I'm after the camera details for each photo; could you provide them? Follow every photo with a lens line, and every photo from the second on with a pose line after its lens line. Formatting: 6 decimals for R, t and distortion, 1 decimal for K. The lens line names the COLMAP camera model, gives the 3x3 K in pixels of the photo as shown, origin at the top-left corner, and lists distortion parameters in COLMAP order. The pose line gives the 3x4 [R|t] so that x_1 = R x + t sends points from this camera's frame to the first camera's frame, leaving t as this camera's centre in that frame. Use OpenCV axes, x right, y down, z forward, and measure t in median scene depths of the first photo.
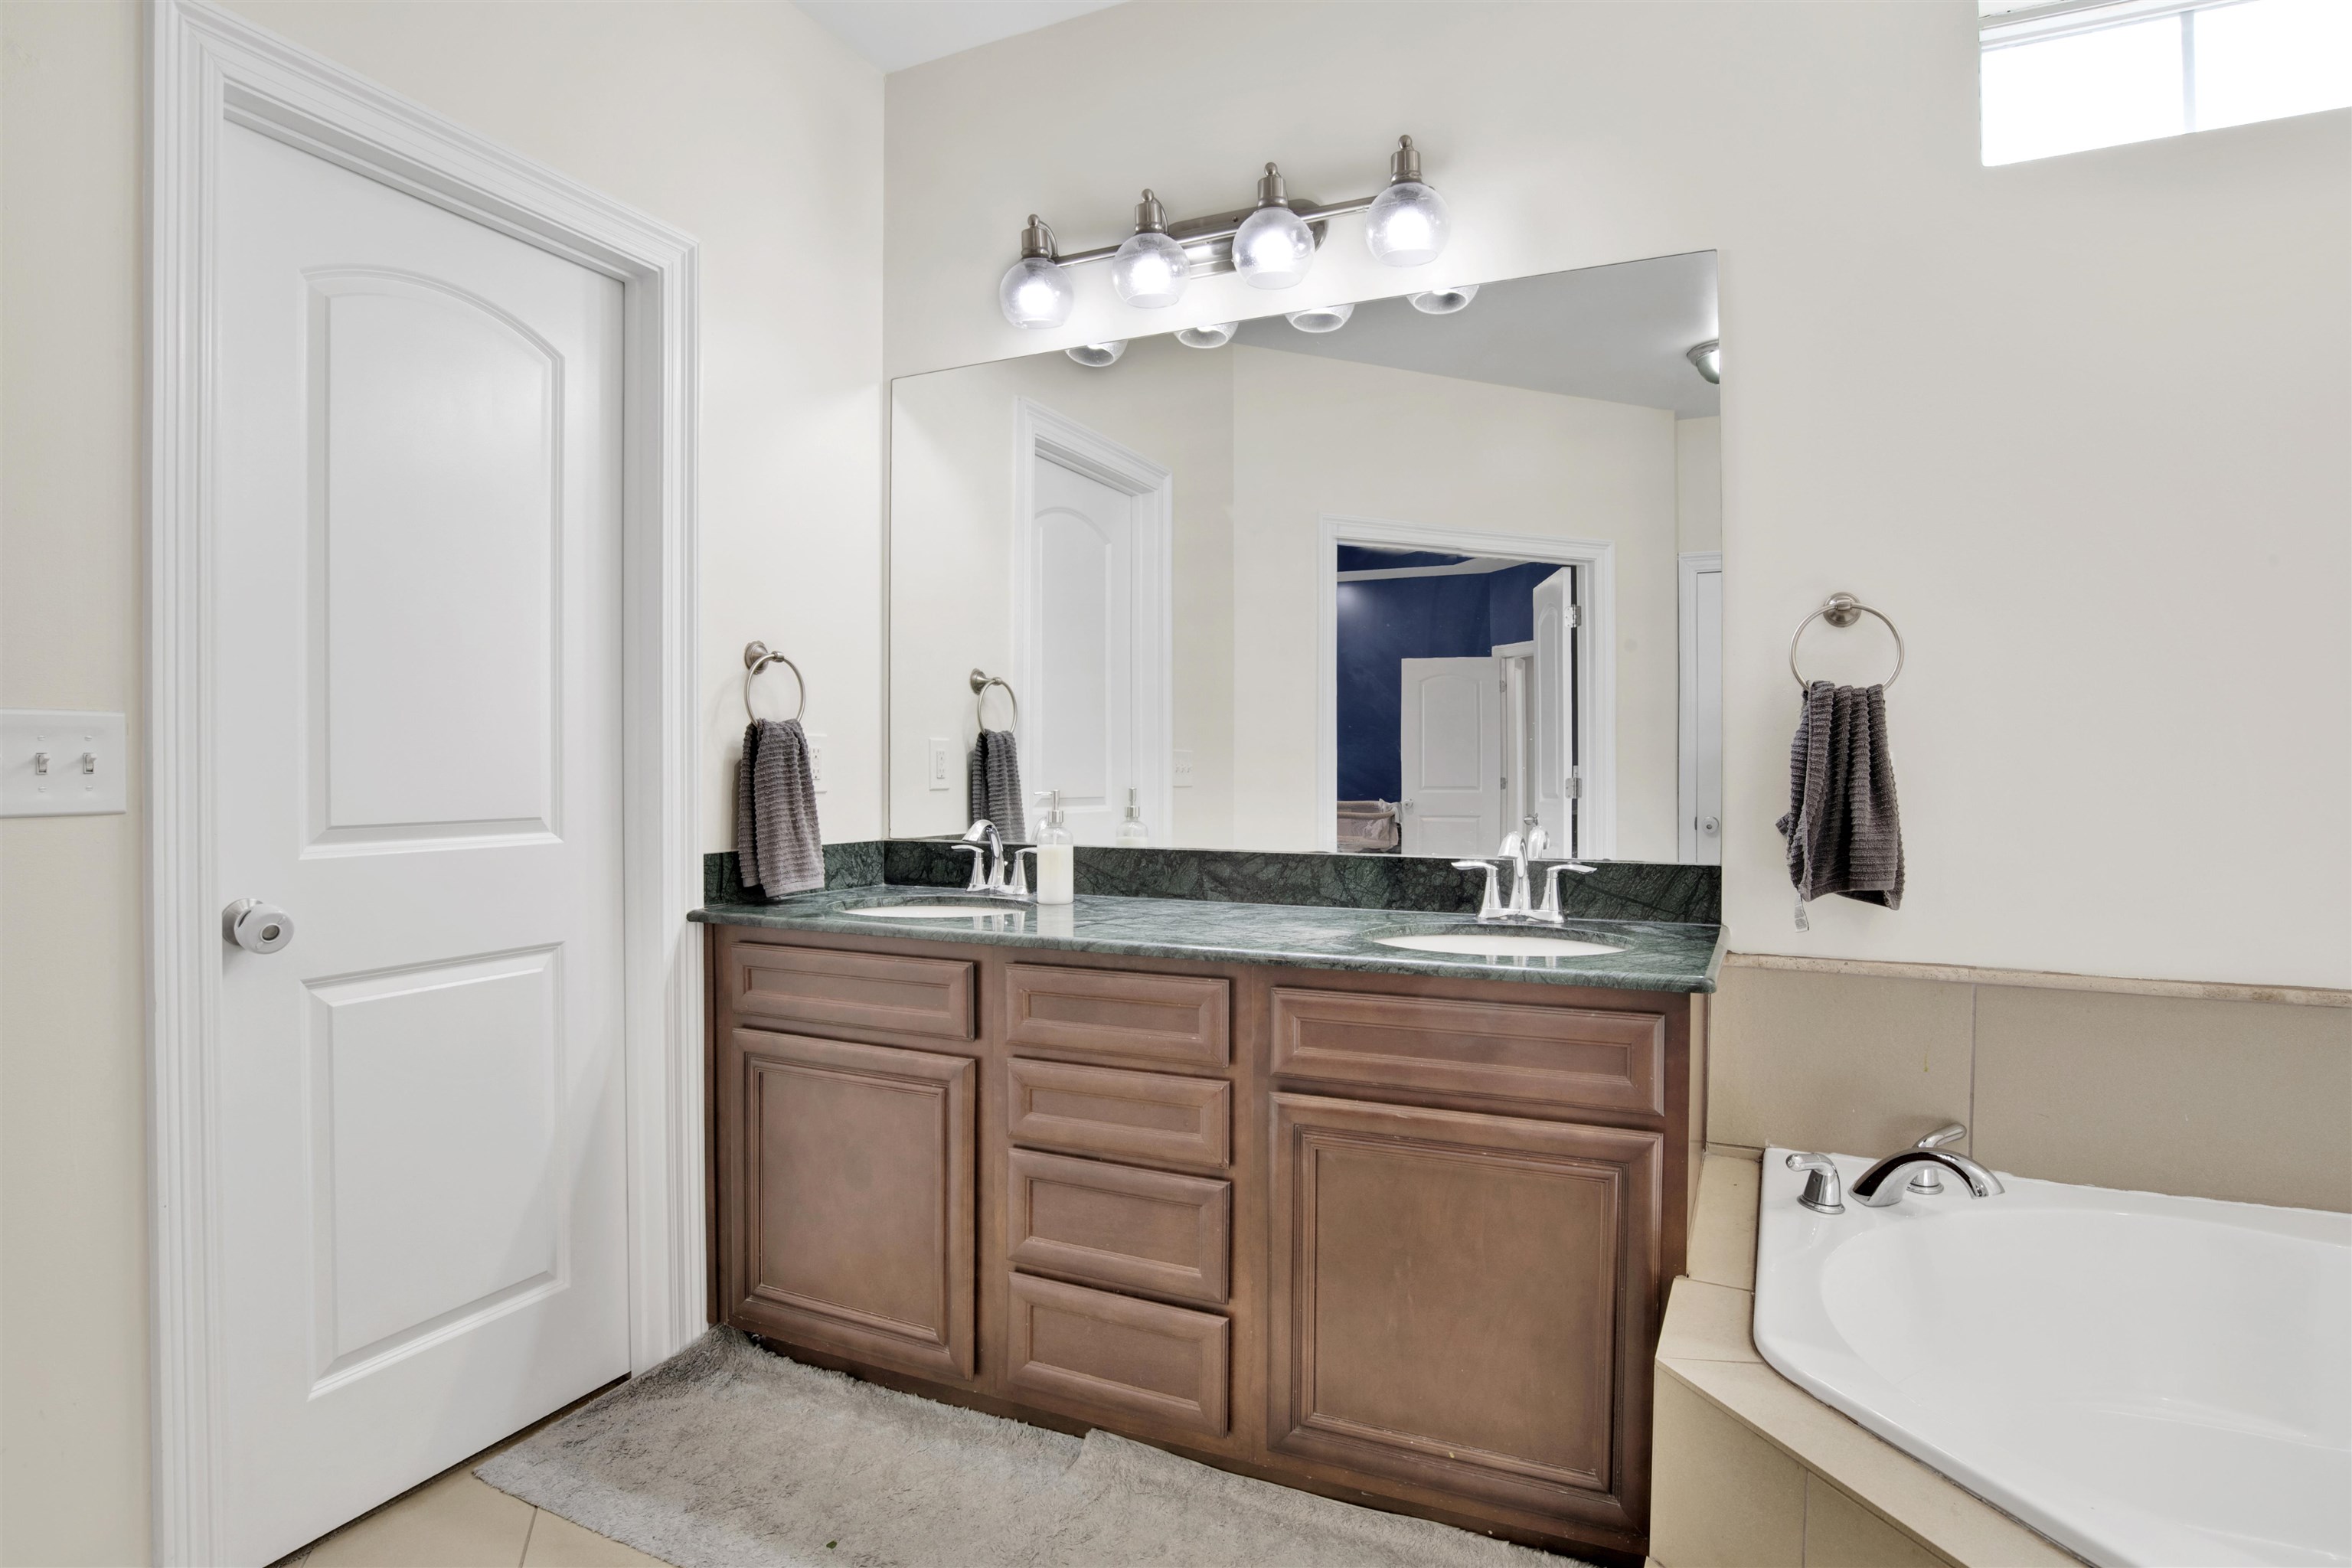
lens RADIAL K [[1231.5, 0, 1175.9], [0, 1231.5, 780.5], [0, 0, 1]] dist [-0.057350, 0.015526]
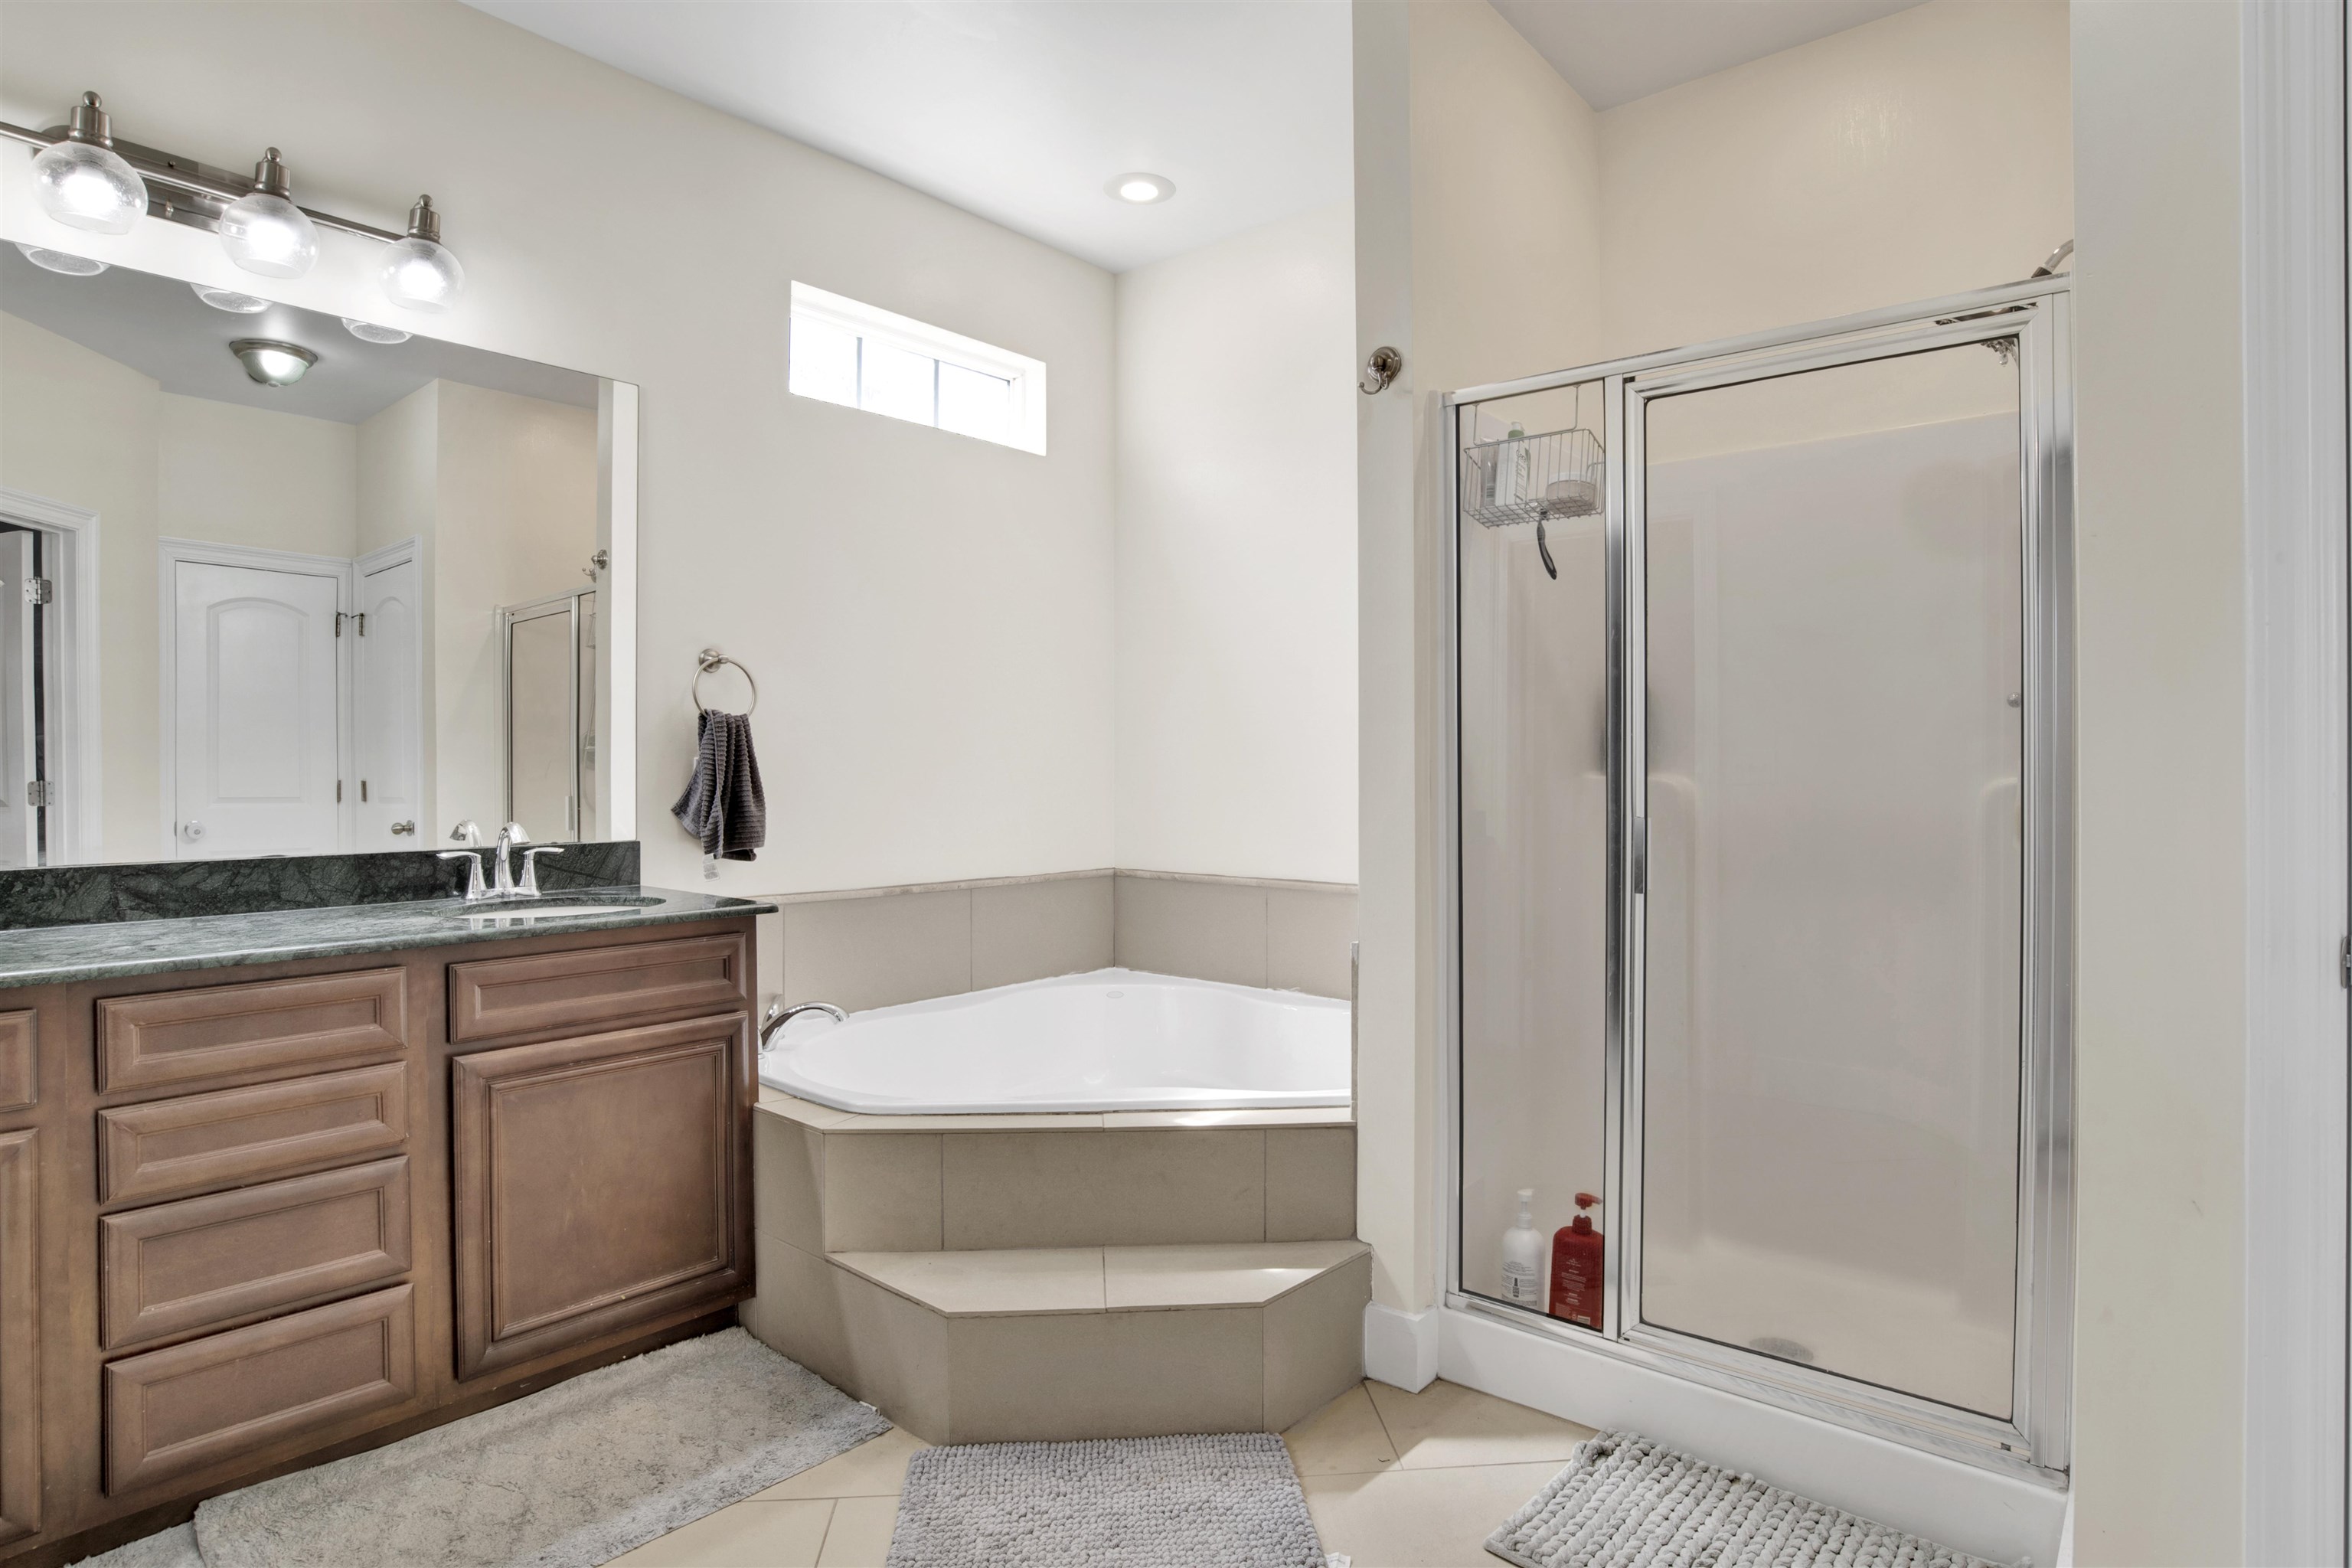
lens RADIAL K [[1298.8, 0, 1167.8], [0, 1298.8, 783.8], [0, 0, 1]] dist [-0.036047, 0.002087]
pose [[0.261656, -0.012141, 0.965085, -0.758732], [0.012040, 0.999884, 0.009314, 0.000052], [-0.965086, 0.009182, 0.261772, 0.054365]]
